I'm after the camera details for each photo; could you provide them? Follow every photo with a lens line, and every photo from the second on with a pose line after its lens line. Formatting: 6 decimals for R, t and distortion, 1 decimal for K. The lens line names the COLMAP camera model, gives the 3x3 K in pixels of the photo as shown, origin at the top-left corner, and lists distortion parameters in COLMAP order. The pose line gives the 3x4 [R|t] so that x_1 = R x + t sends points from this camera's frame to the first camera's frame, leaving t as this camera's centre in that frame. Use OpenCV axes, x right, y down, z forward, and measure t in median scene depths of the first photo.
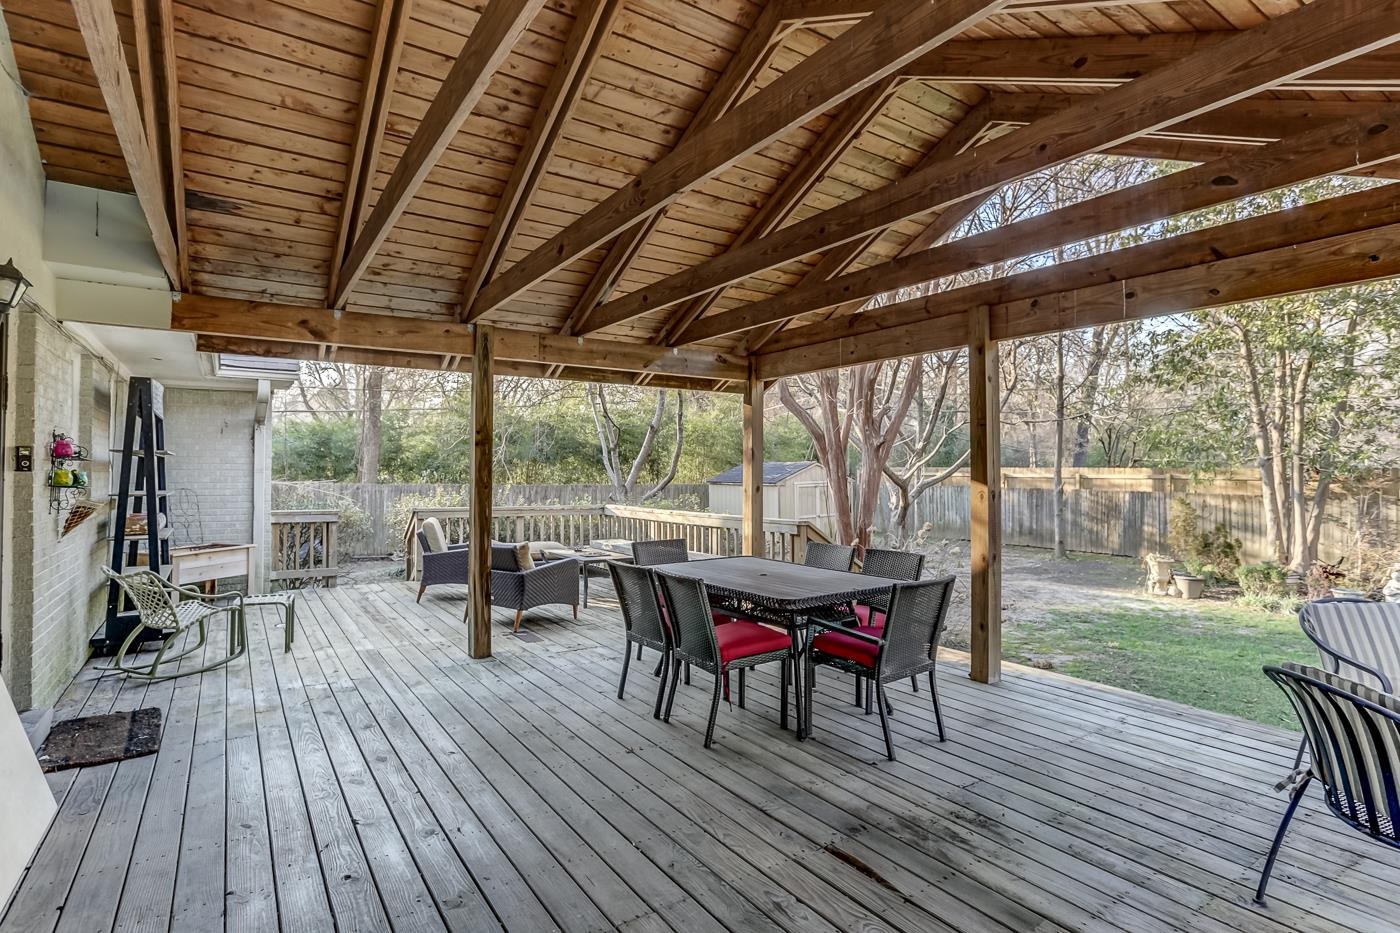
lens RADIAL K [[700.6, 0, 710.3], [0, 700.6, 446.9], [0, 0, 1]] dist [-0.058944, 0.028008]
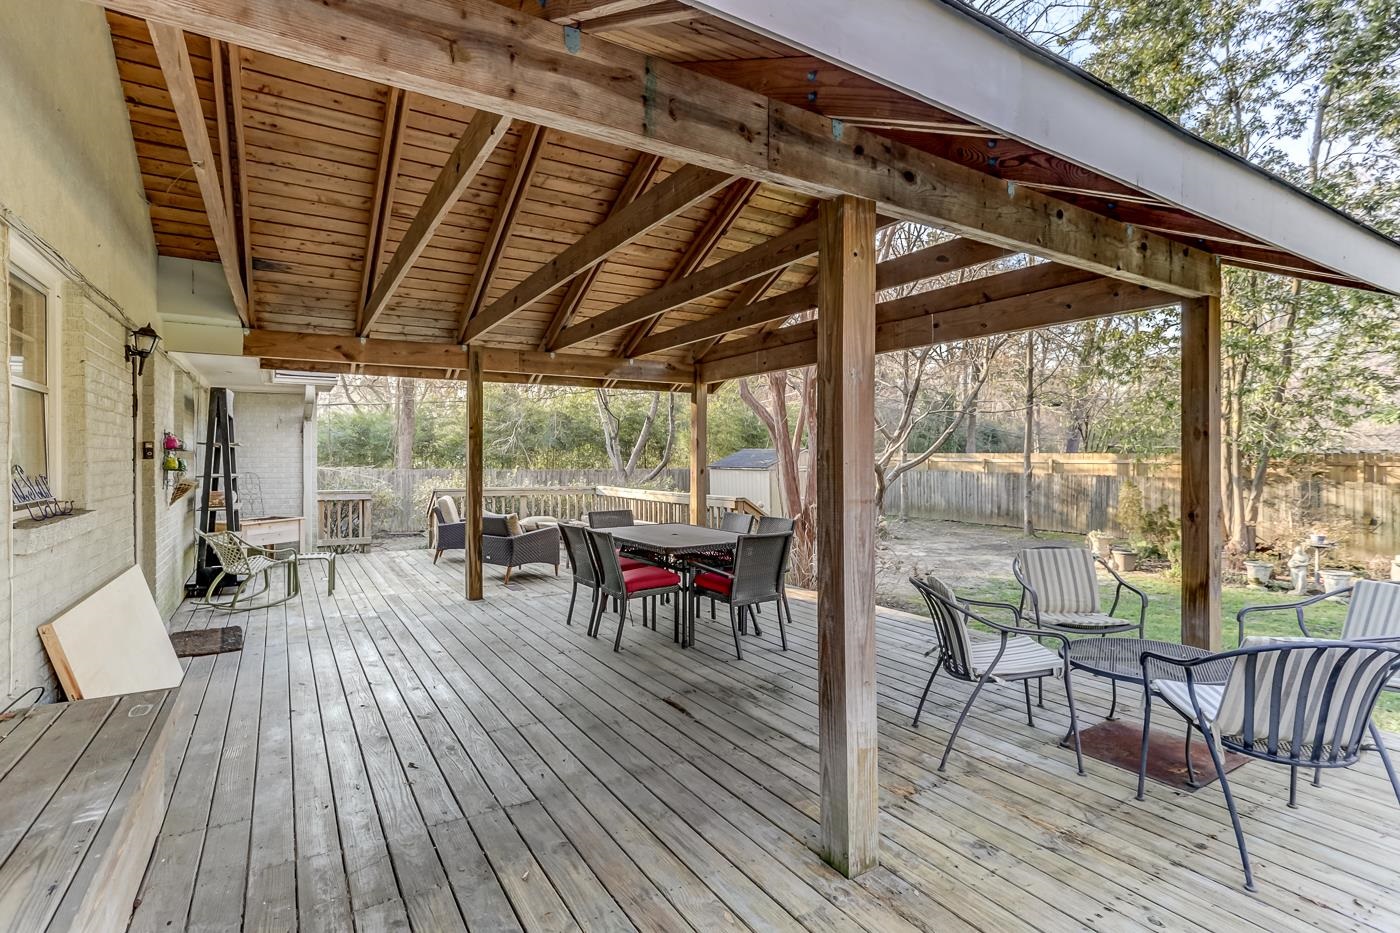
lens RADIAL K [[679.3, 0, 708.5], [0, 679.3, 446.0], [0, 0, 1]] dist [-0.056689, 0.038064]
pose [[0.999158, -0.002848, -0.040922, 0.173168], [0.003600, 0.999826, 0.018315, -0.009334], [0.040862, -0.018447, 0.998994, -0.264018]]
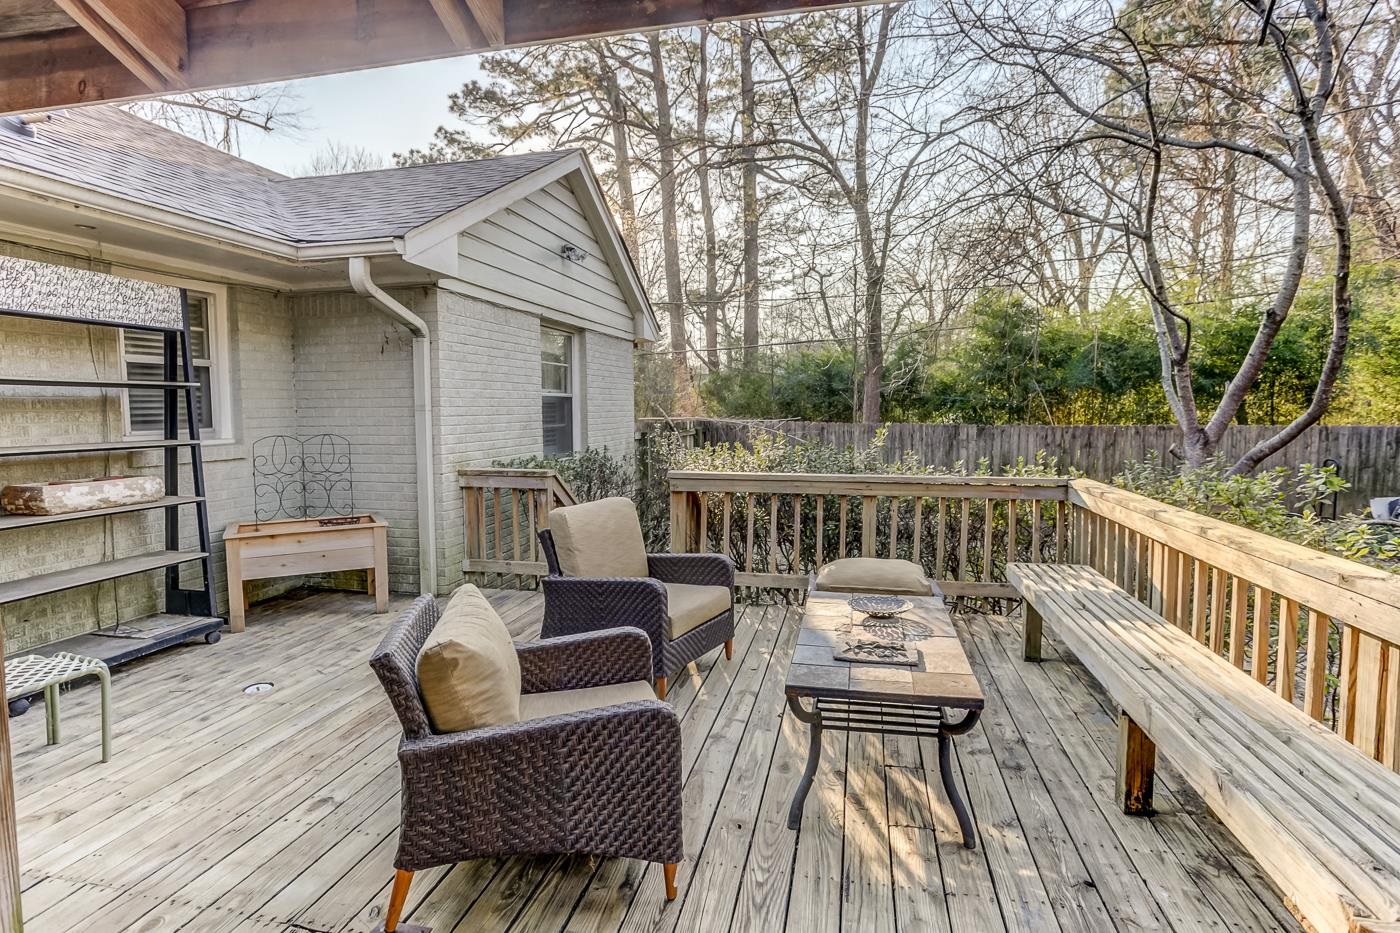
lens RADIAL K [[700.6, 0, 710.3], [0, 700.6, 446.9], [0, 0, 1]] dist [-0.058944, 0.028008]
pose [[0.672223, 0.036014, -0.739472, 0.036259], [0.033321, 0.996332, 0.078814, 0.041135], [0.739599, -0.077621, 0.668557, 1.101290]]
